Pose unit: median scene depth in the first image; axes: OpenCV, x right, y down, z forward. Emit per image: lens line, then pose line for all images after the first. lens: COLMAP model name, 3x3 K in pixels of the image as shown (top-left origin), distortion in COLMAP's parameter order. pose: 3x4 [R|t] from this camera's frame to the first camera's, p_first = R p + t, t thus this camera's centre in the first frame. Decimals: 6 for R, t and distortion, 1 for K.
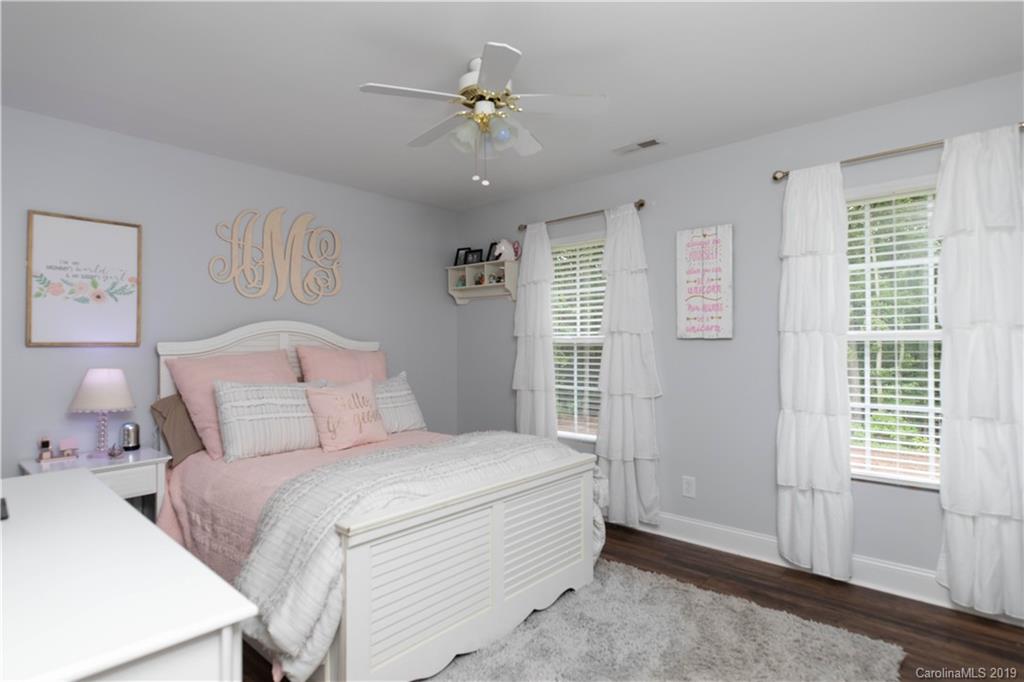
lens RADIAL K [[566.9, 0, 512.0], [0, 566.9, 341.0], [0, 0, 1]] dist [-0.000157, 0.000144]
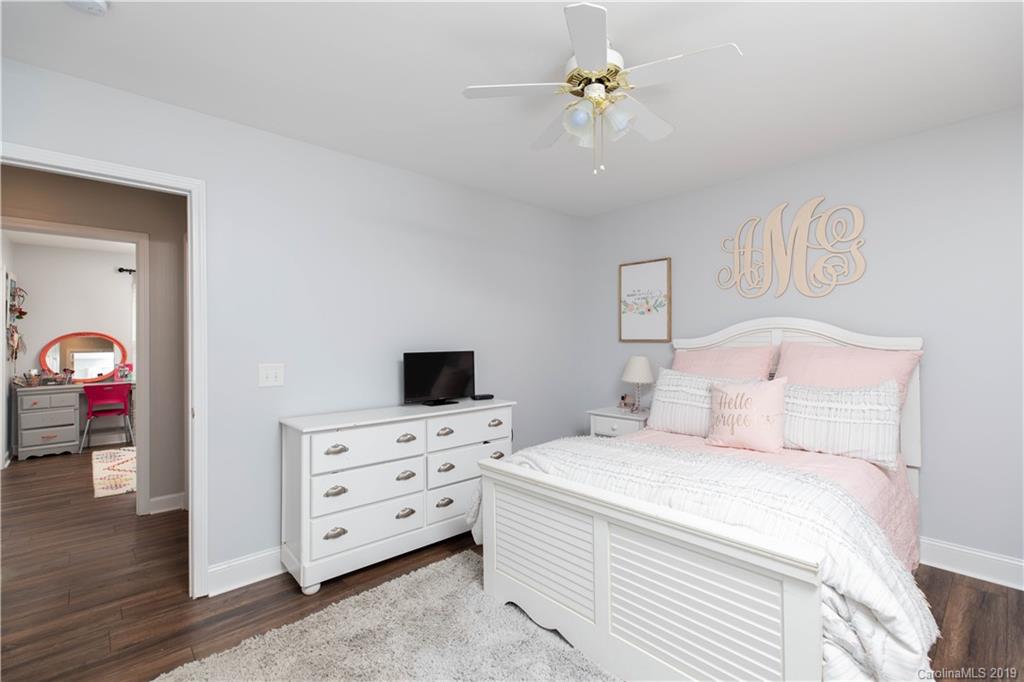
lens RADIAL K [[470.3, 0, 512.0], [0, 470.3, 341.0], [0, 0, 1]] dist [0.000831, -0.000034]
pose [[-0.120460, 0.006872, -0.992694, 0.610075], [0.016252, 0.999856, 0.004949, -0.005186], [0.992585, -0.015537, -0.120555, 0.782240]]
